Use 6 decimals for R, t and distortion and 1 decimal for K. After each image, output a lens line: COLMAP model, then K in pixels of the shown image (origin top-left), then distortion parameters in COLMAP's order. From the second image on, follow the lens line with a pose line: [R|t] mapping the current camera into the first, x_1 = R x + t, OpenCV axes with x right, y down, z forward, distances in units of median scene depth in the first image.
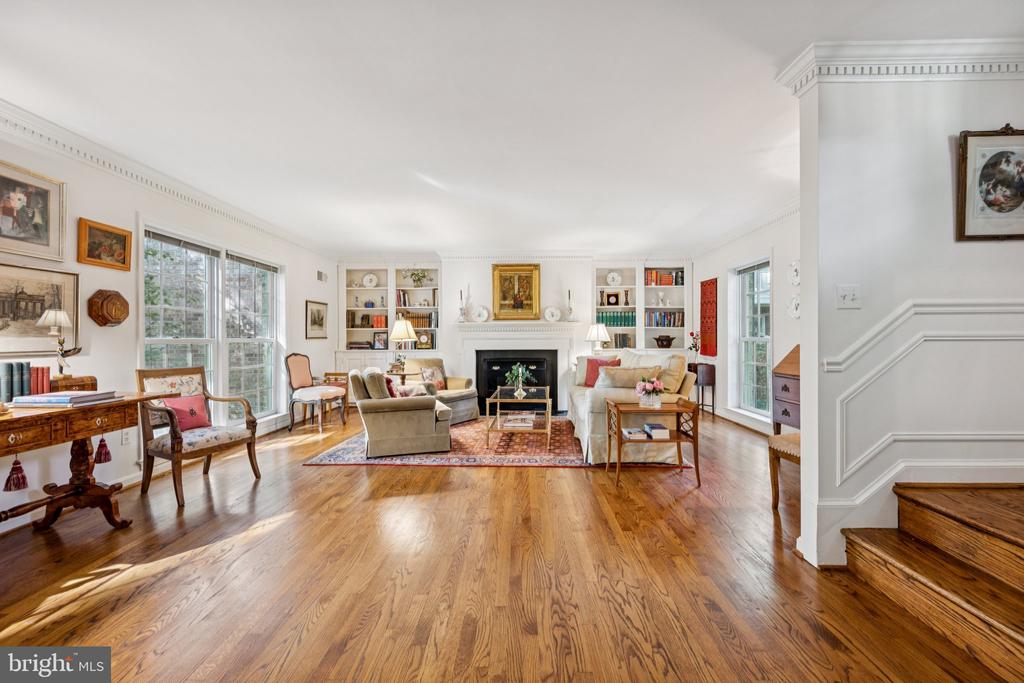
lens RADIAL K [[401.2, 0, 514.9], [0, 401.2, 340.4], [0, 0, 1]] dist [-0.000113, -0.000110]
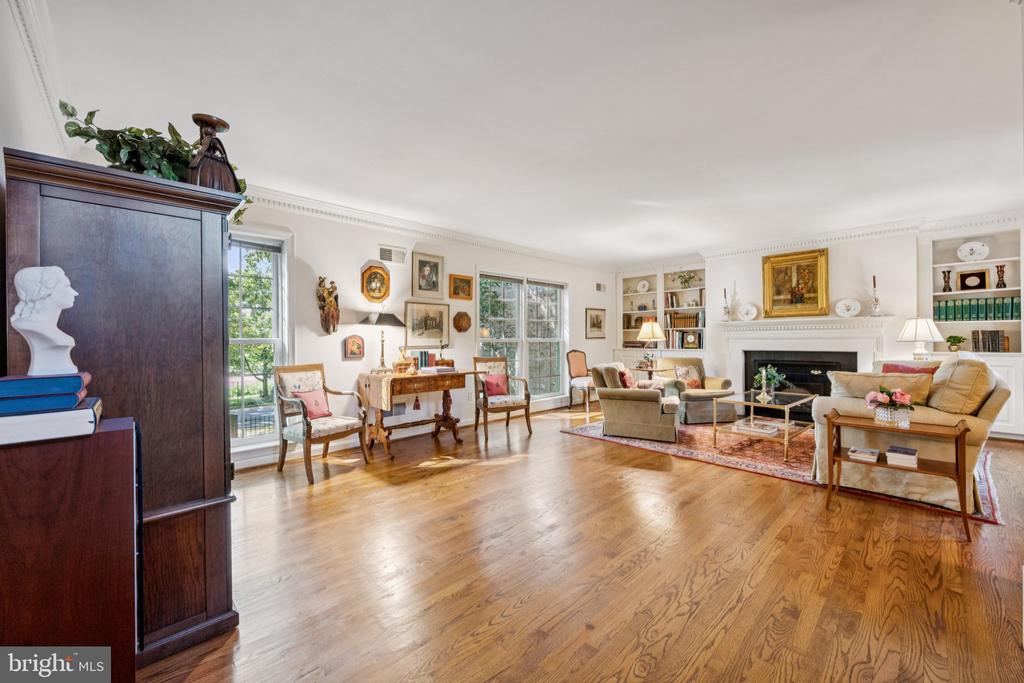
lens RADIAL K [[401.2, 0, 514.9], [0, 401.2, 340.4], [0, 0, 1]] dist [-0.000113, -0.000110]
pose [[0.709662, 0.001686, -0.704540, 0.215886], [-0.000228, 0.999998, 0.002164, -0.001503], [0.704542, -0.001375, 0.709661, -0.052770]]
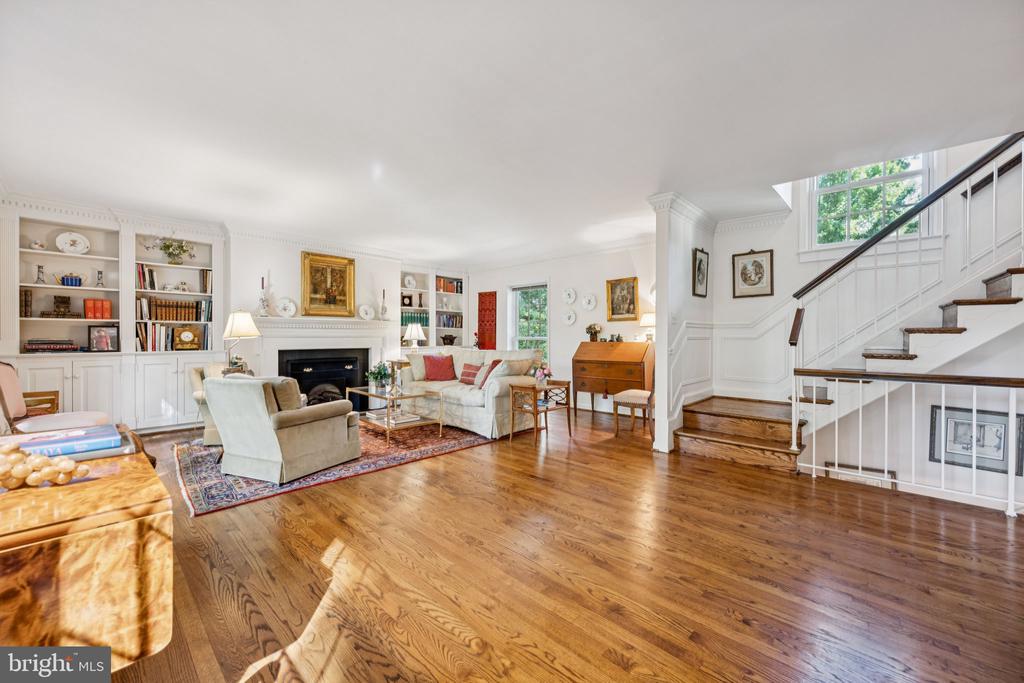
lens RADIAL K [[401.2, 0, 514.9], [0, 401.2, 340.4], [0, 0, 1]] dist [-0.000113, -0.000110]
pose [[0.673551, -0.000058, 0.739141, -0.447749], [-0.001992, 0.999996, 0.001893, 0.001543], [-0.739138, -0.002748, 0.673548, 0.079097]]
